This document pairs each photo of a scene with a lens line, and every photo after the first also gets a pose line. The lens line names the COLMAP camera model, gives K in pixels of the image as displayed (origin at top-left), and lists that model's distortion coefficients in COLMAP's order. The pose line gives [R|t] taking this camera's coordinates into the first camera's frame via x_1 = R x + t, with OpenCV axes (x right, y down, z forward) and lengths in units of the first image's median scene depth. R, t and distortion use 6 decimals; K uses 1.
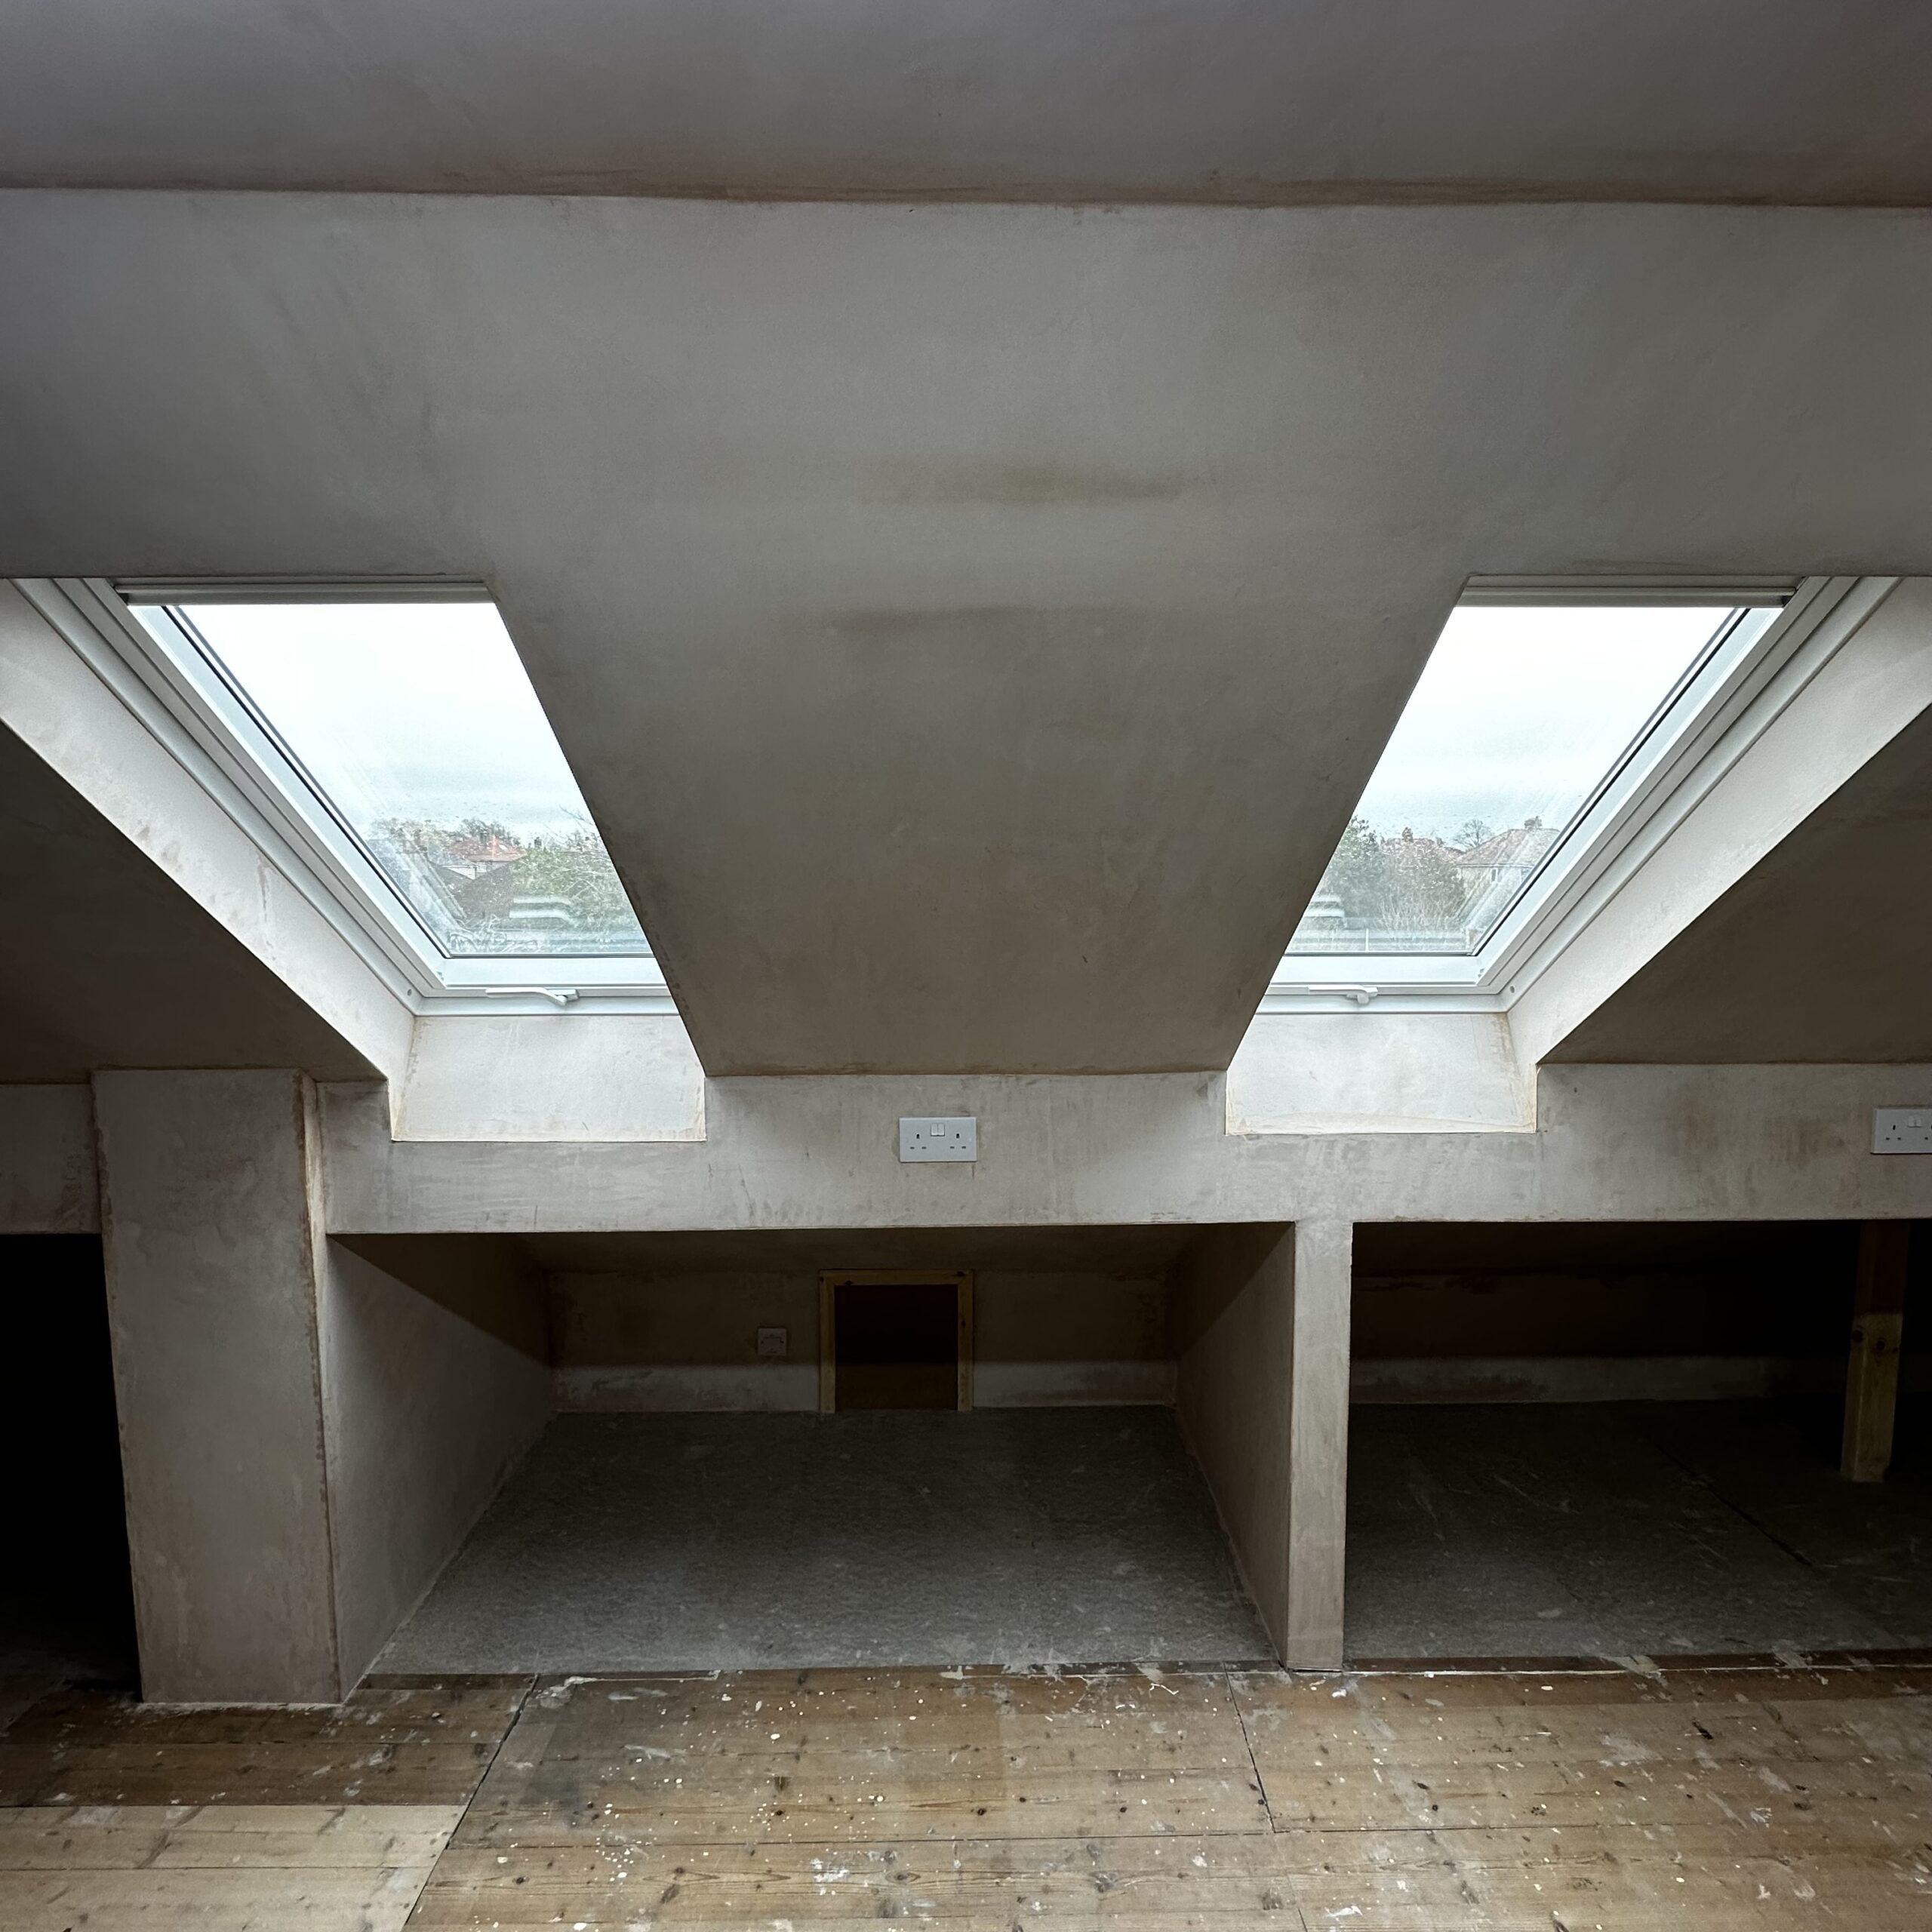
lens RADIAL K [[1020.8, 0, 968.5], [0, 1020.8, 968.4], [0, 0, 1]] dist [-0.002261, 0.000441]
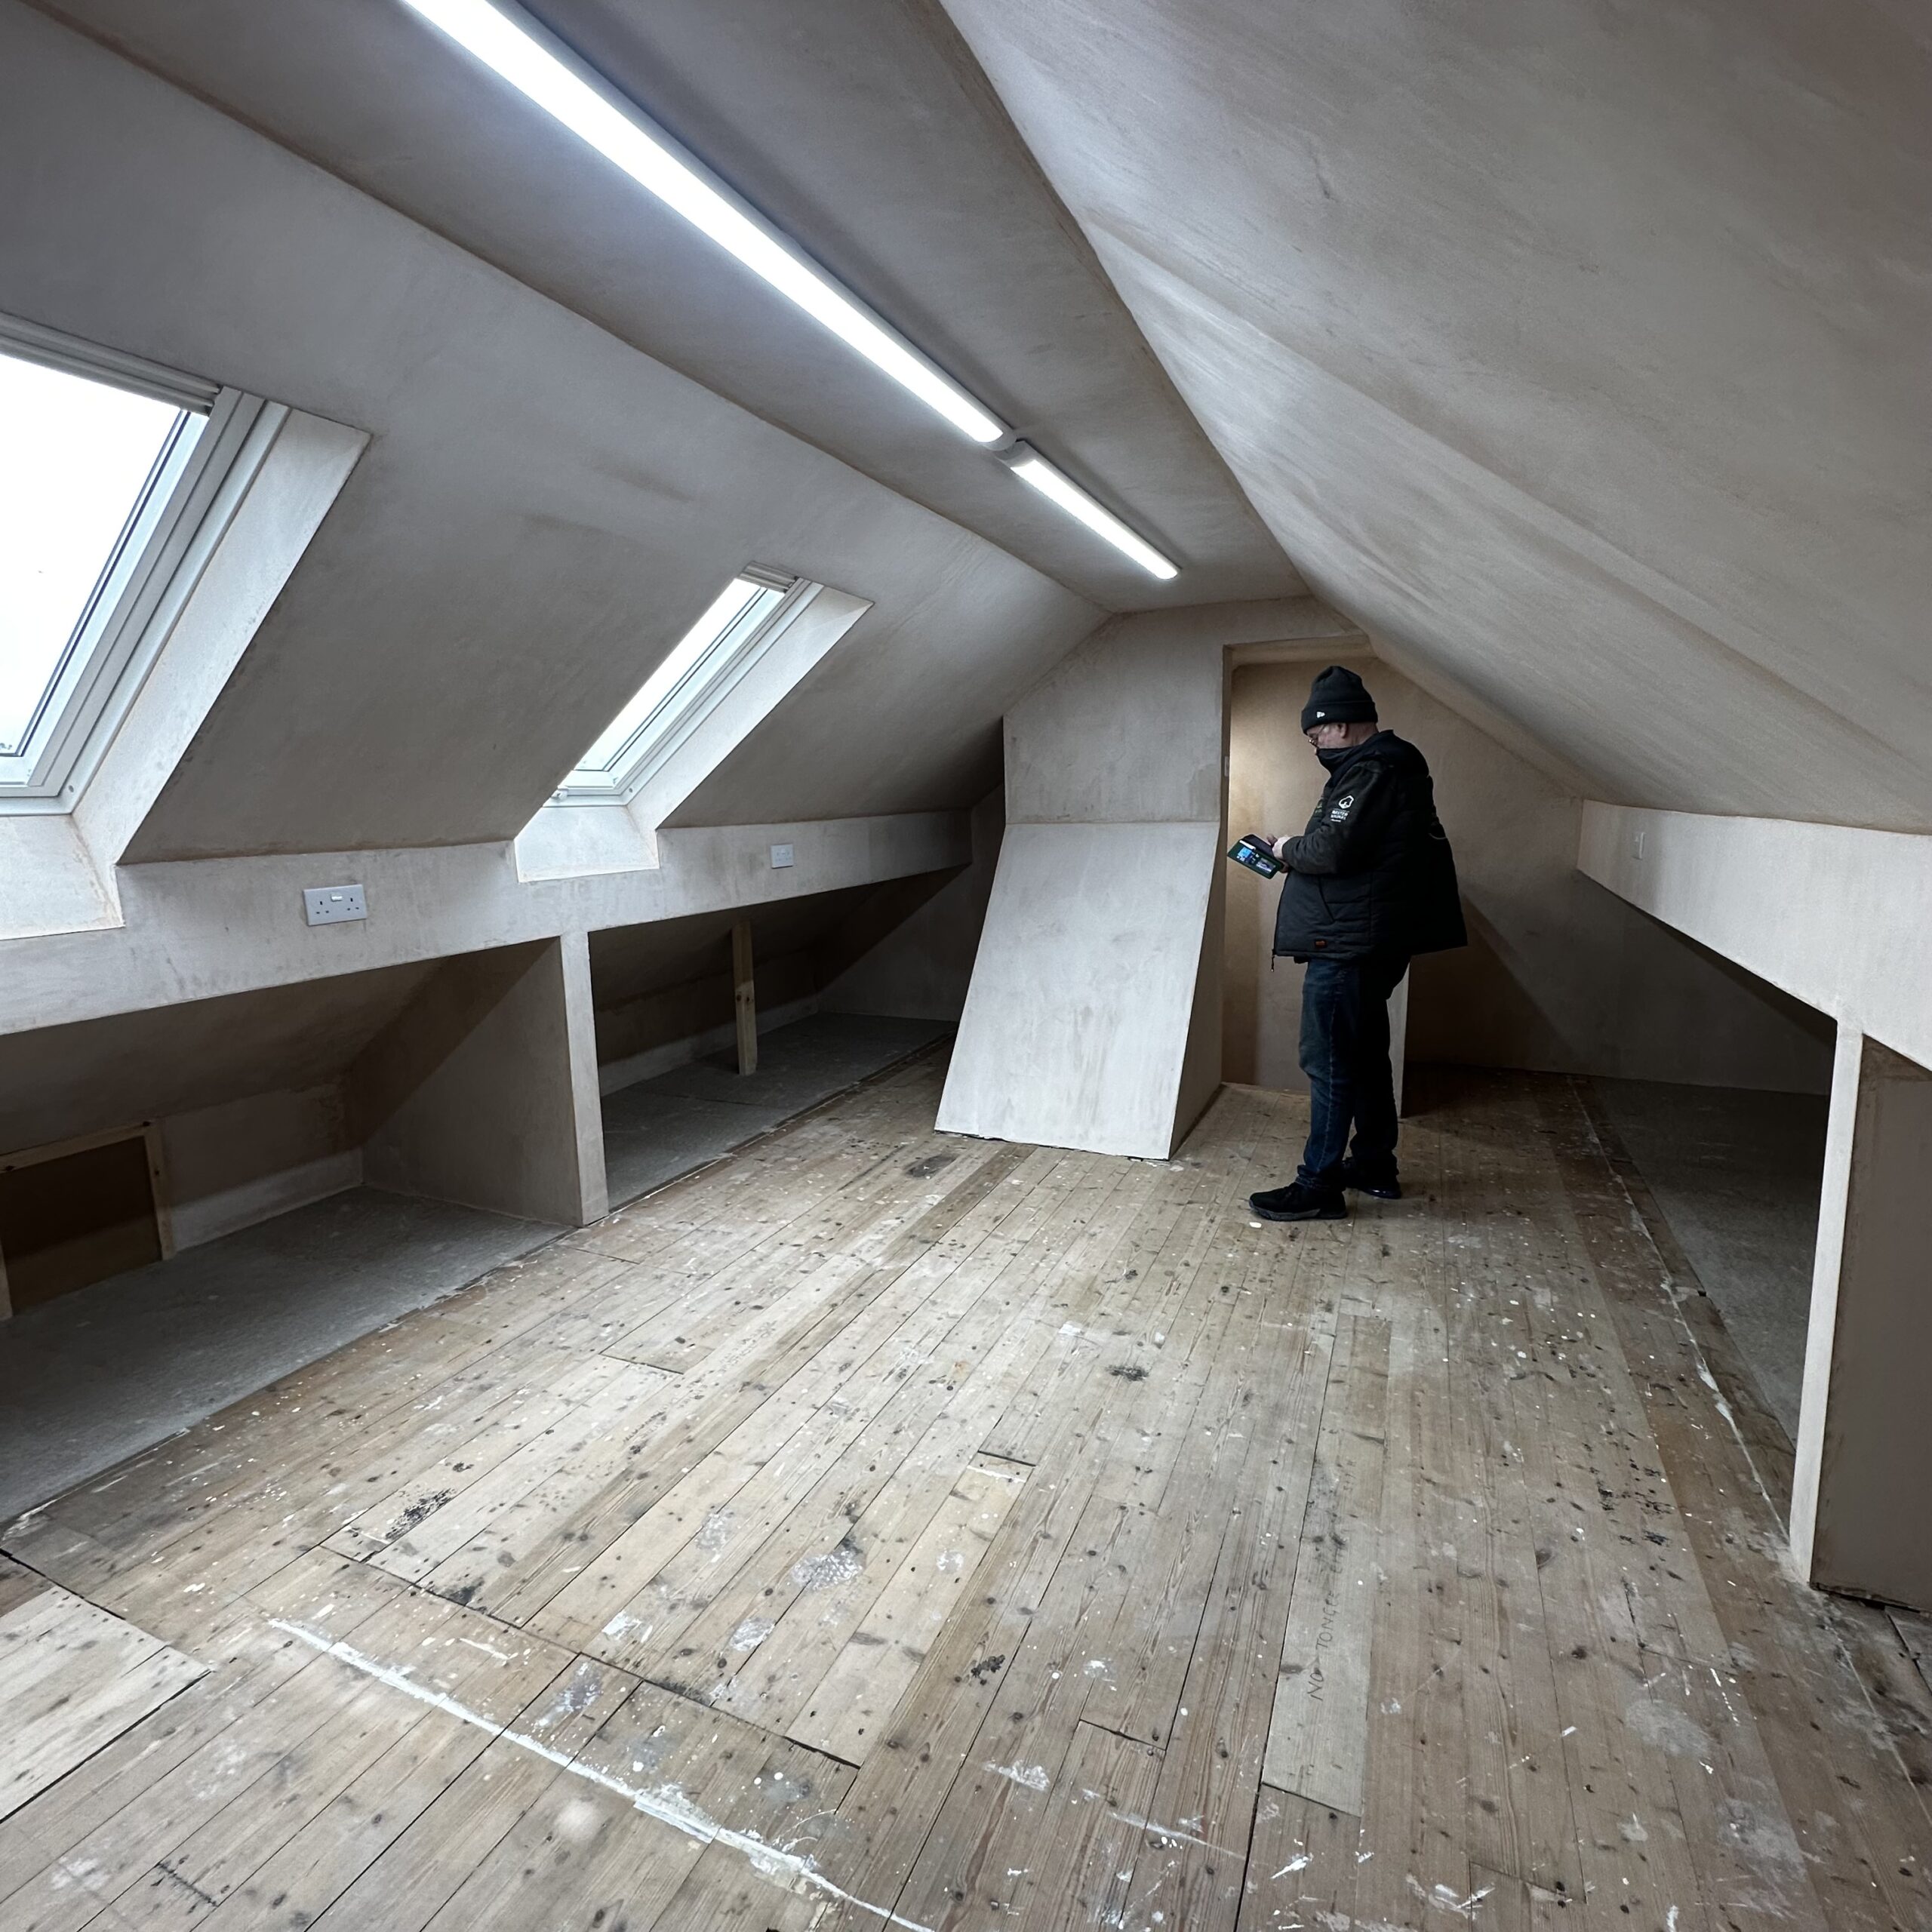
lens RADIAL K [[1020.8, 0, 962.1], [0, 1020.8, 965.8], [0, 0, 1]] dist [-0.002261, 0.000441]
pose [[0.426054, -0.151949, 0.891846, -0.831817], [0.100393, 0.987647, 0.120311, 0.167385], [-0.899110, 0.038276, 0.436046, -0.245068]]
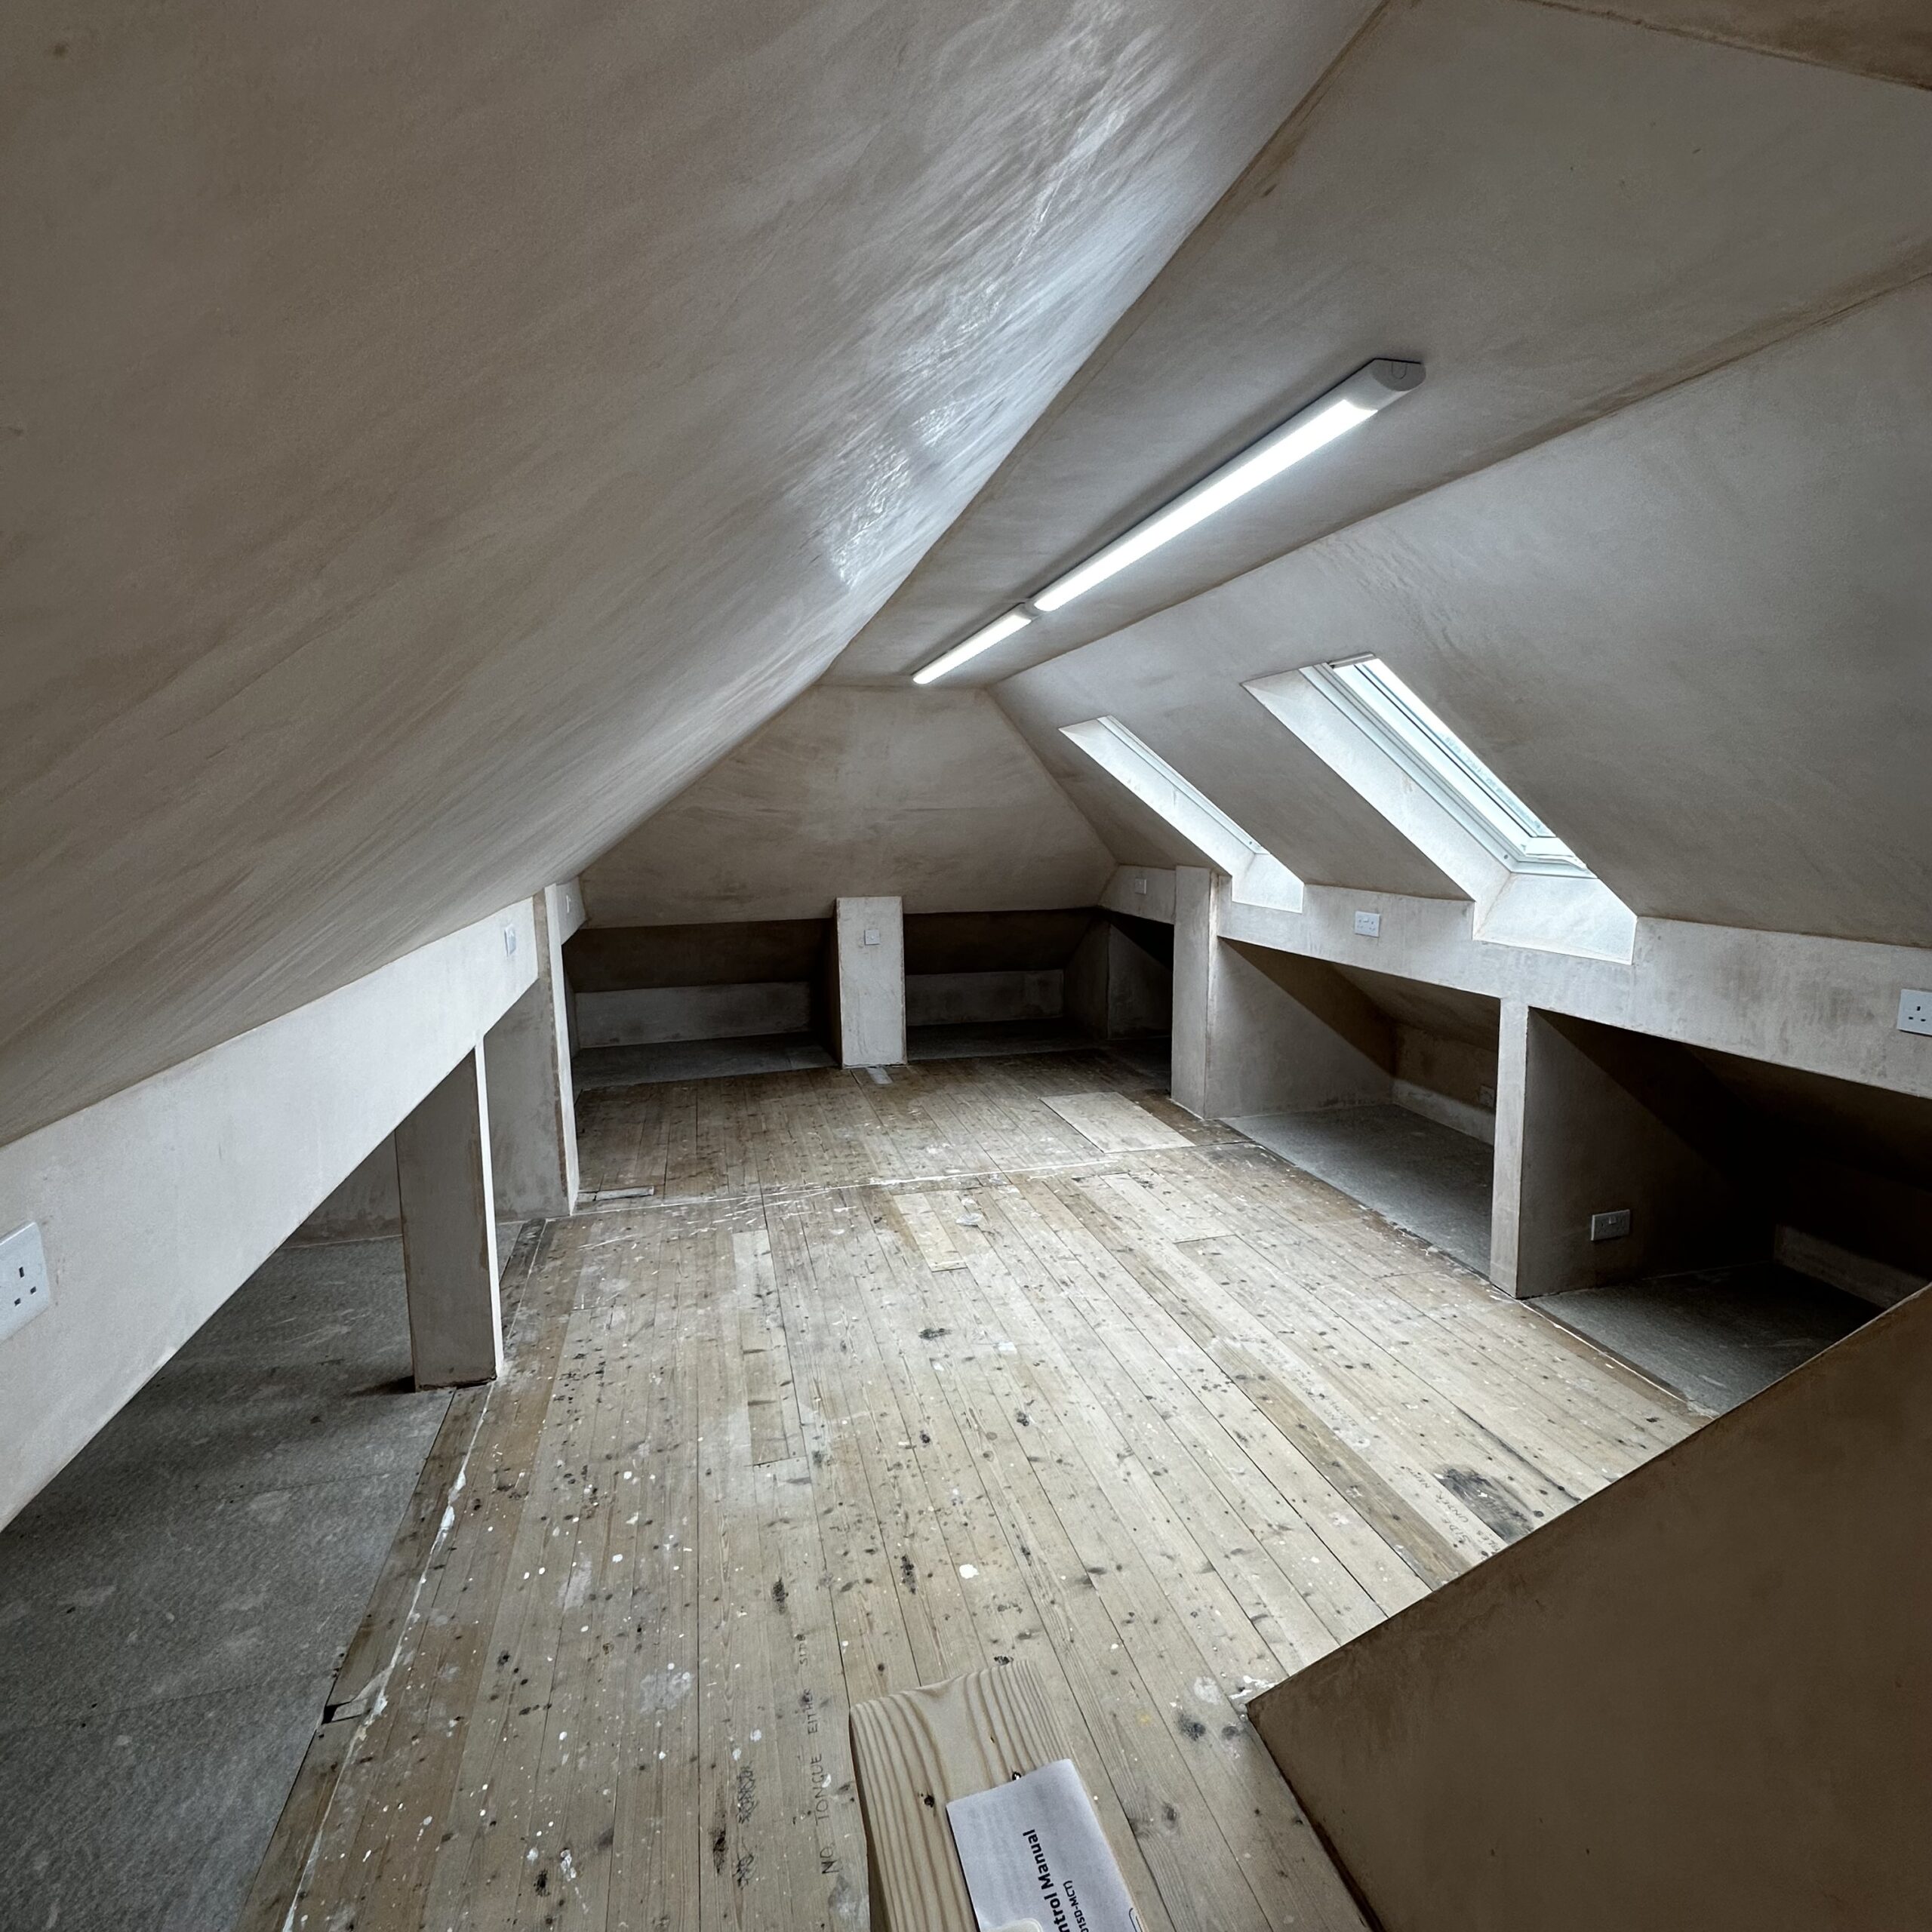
lens RADIAL K [[1020.8, 0, 972.5], [0, 1020.8, 967.5], [0, 0, 1]] dist [-0.002261, 0.000441]
pose [[0.240892, 0.146754, -0.959393, 1.685936], [-0.080531, 0.988116, 0.130927, 0.053378], [0.967205, 0.045722, 0.249847, -0.231269]]
